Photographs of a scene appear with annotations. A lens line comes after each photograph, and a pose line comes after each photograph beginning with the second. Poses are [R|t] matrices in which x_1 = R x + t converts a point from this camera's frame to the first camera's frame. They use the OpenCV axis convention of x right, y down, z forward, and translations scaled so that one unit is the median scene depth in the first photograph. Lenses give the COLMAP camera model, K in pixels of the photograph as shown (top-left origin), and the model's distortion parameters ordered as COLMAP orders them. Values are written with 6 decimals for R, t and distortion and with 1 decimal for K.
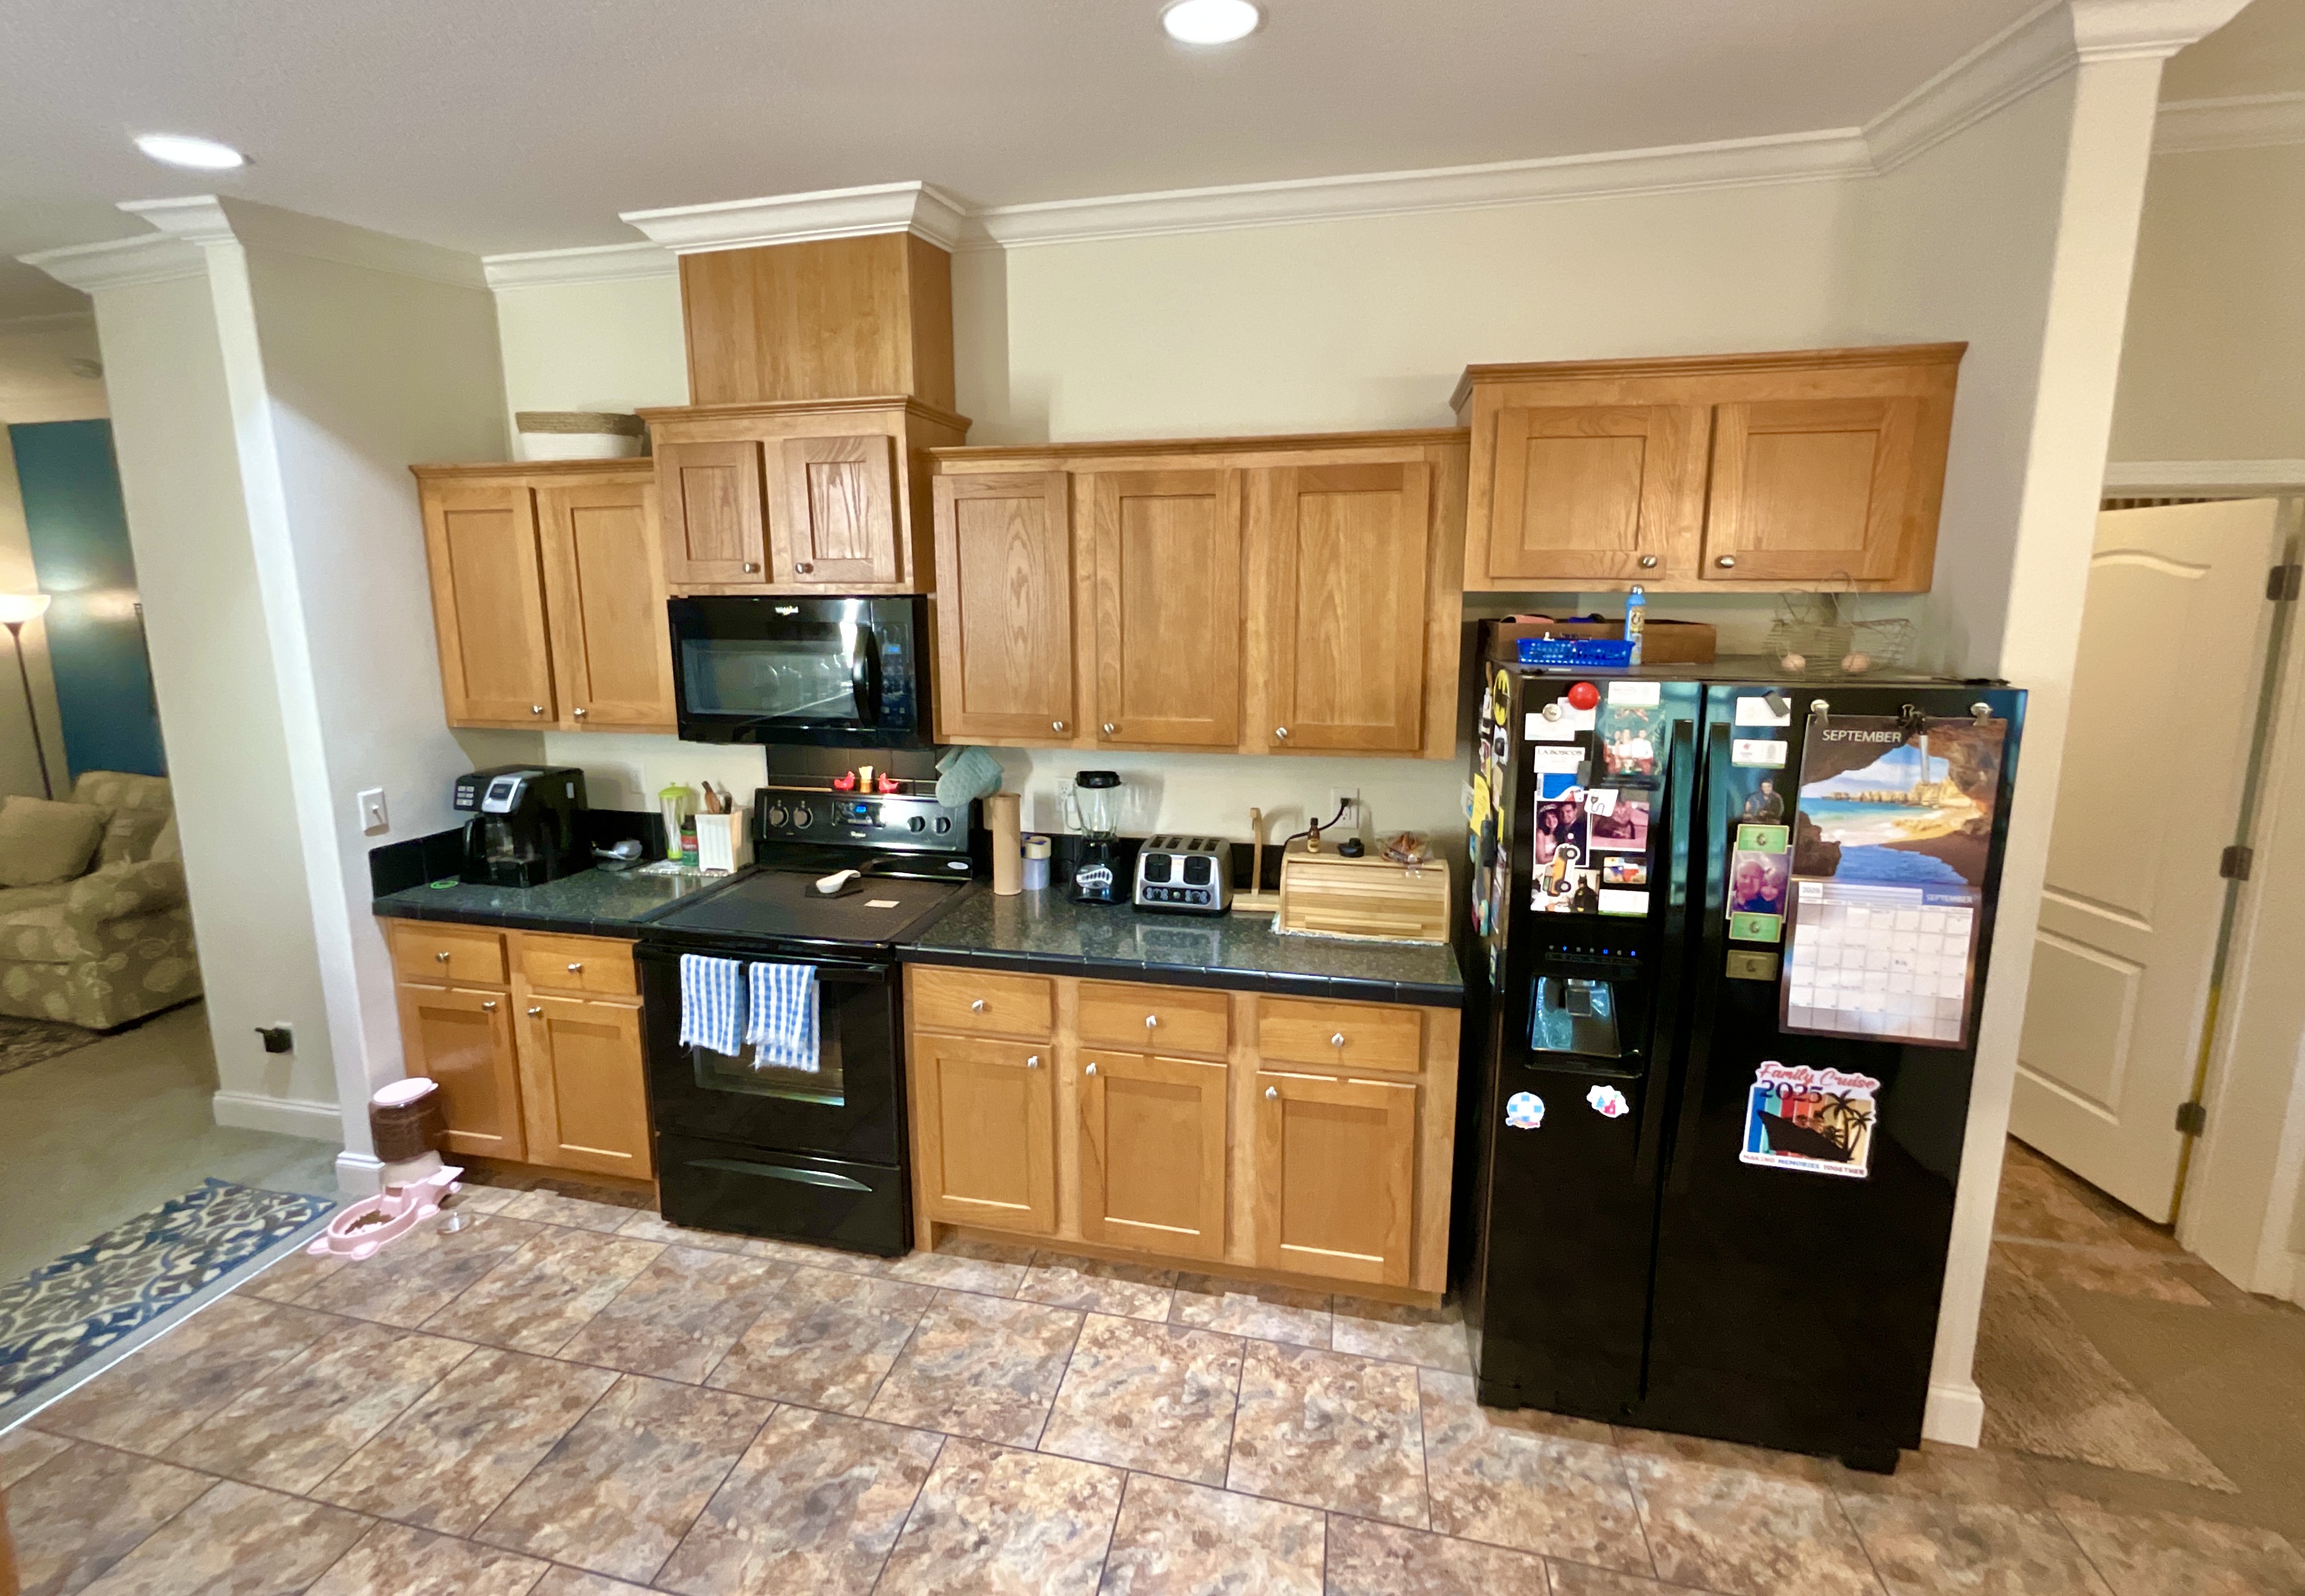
lens RADIAL K [[935.2, 0, 1150.6], [0, 935.2, 734.6], [0, 0, 1]] dist [0.002479, -0.000412]
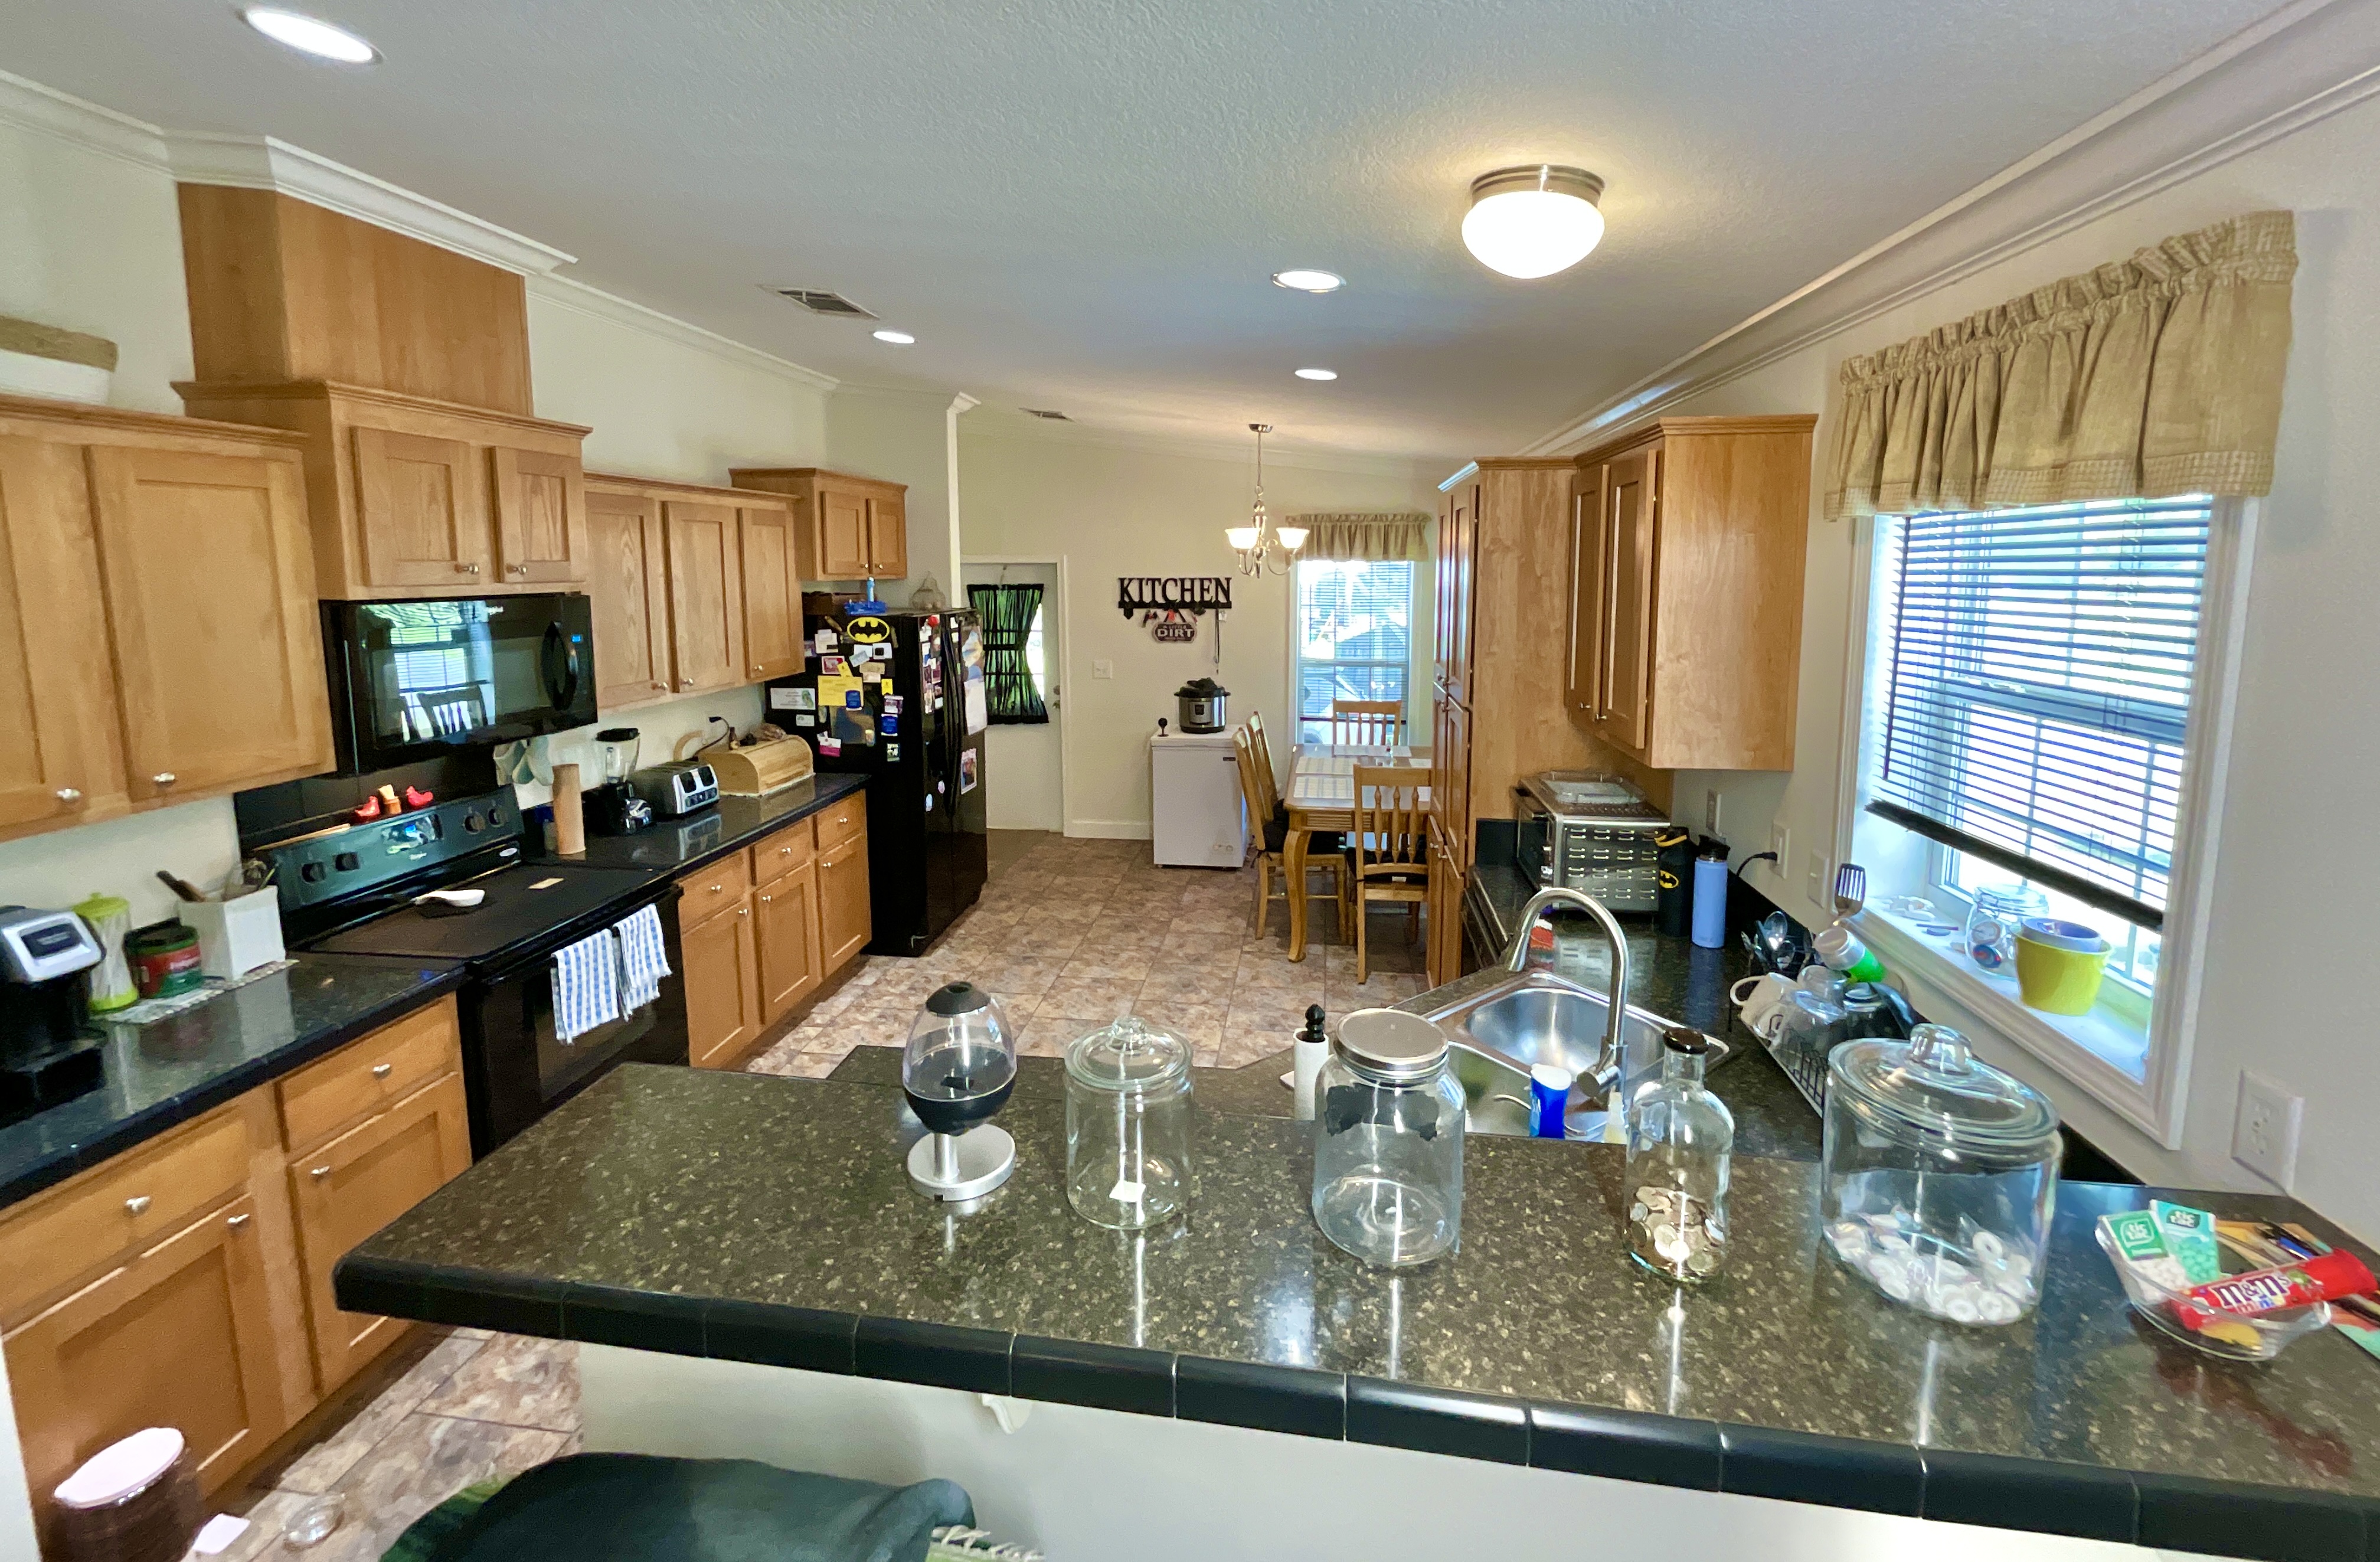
lens RADIAL K [[968.5, 0, 1192.8], [0, 968.5, 674.2], [0, 0, 1]] dist [0.001629, 0.000934]
pose [[-0.073526, -0.110737, 0.991126, -1.761804], [0.154701, 0.980520, 0.121029, -0.087979], [-0.985222, 0.162227, -0.054962, 0.385930]]
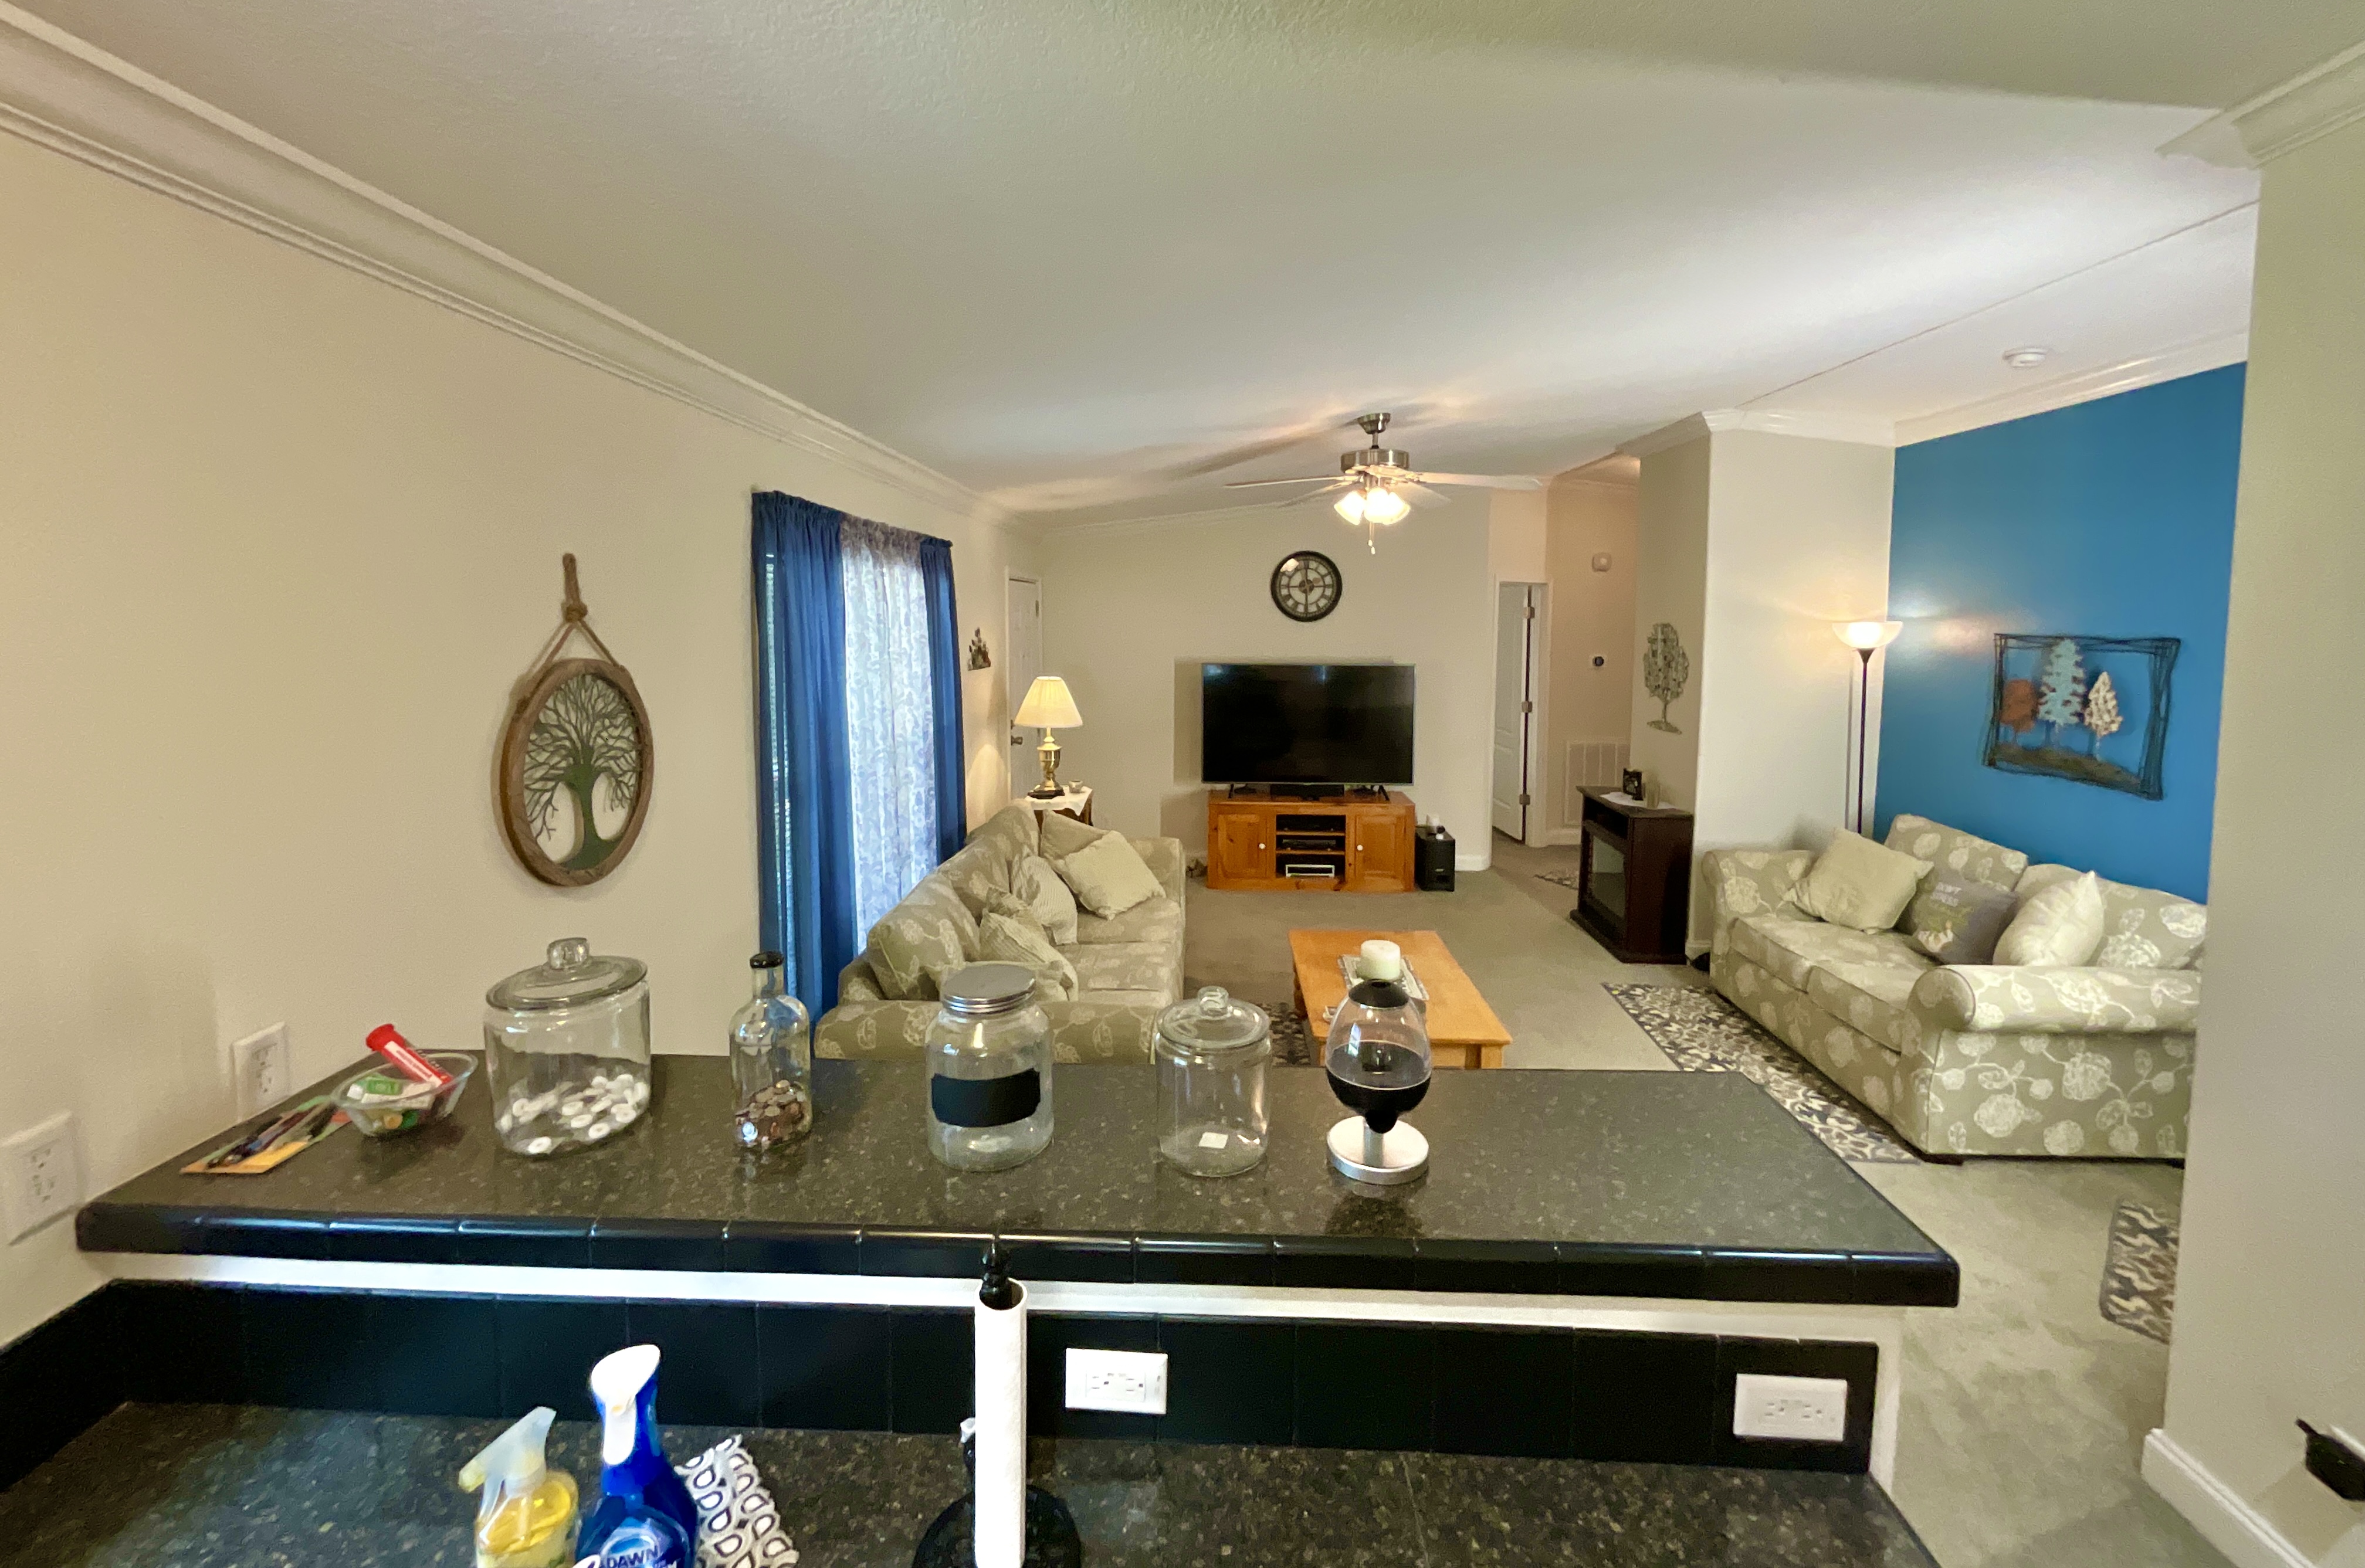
lens RADIAL K [[962.4, 0, 1185.9], [0, 962.4, 693.7], [0, 0, 1]] dist [-0.000353, 0.003119]
pose [[0.177038, 0.086396, -0.980405, -0.777719], [-0.151901, 0.986602, 0.059512, -0.057621], [0.972411, 0.138388, 0.187790, 0.285117]]
